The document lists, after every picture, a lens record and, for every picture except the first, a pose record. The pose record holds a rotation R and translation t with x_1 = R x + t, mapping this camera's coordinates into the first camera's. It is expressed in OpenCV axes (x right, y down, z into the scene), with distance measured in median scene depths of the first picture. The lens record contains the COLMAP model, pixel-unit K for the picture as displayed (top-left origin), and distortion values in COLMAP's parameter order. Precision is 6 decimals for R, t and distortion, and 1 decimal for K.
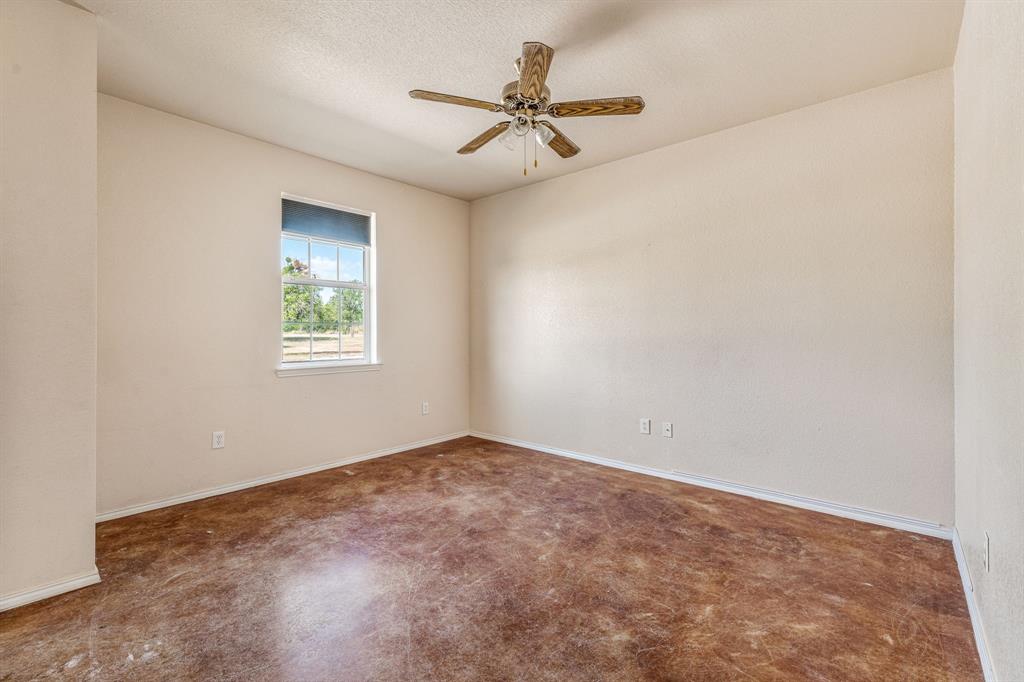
lens RADIAL K [[447.6, 0, 510.8], [0, 447.6, 333.8], [0, 0, 1]] dist [0.001255, -0.000069]
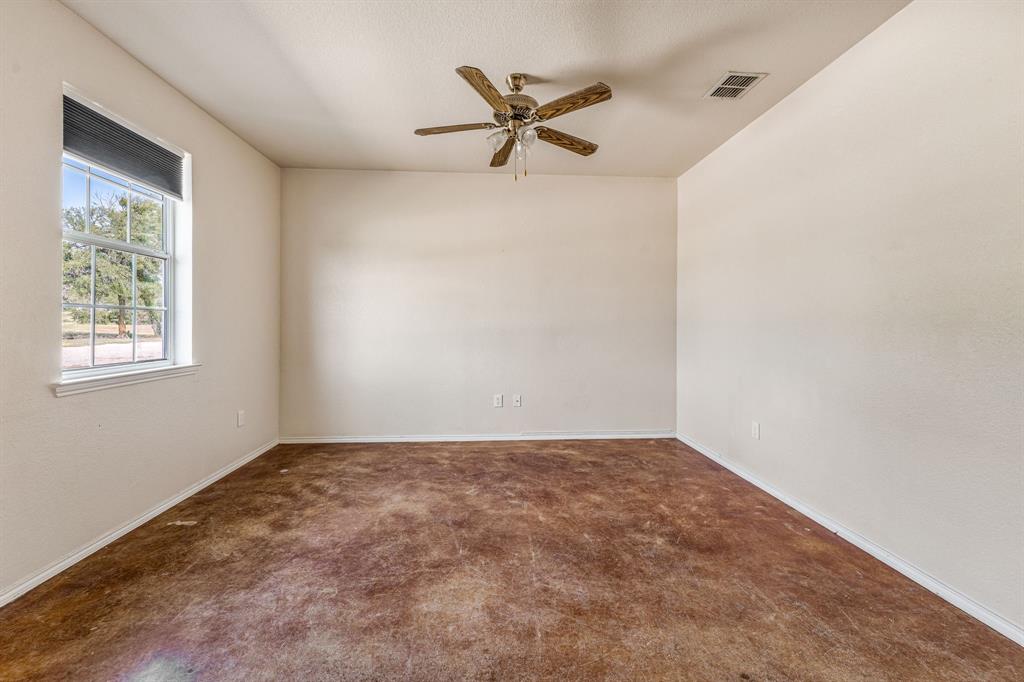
lens RADIAL K [[413.8, 0, 510.4], [0, 413.8, 322.8], [0, 0, 1]] dist [0.003390, 0.000142]
pose [[0.708396, 0.003763, 0.705806, -0.586800], [-0.002689, 0.999993, -0.002632, -0.000058], [-0.705810, -0.000034, 0.708401, 0.240803]]
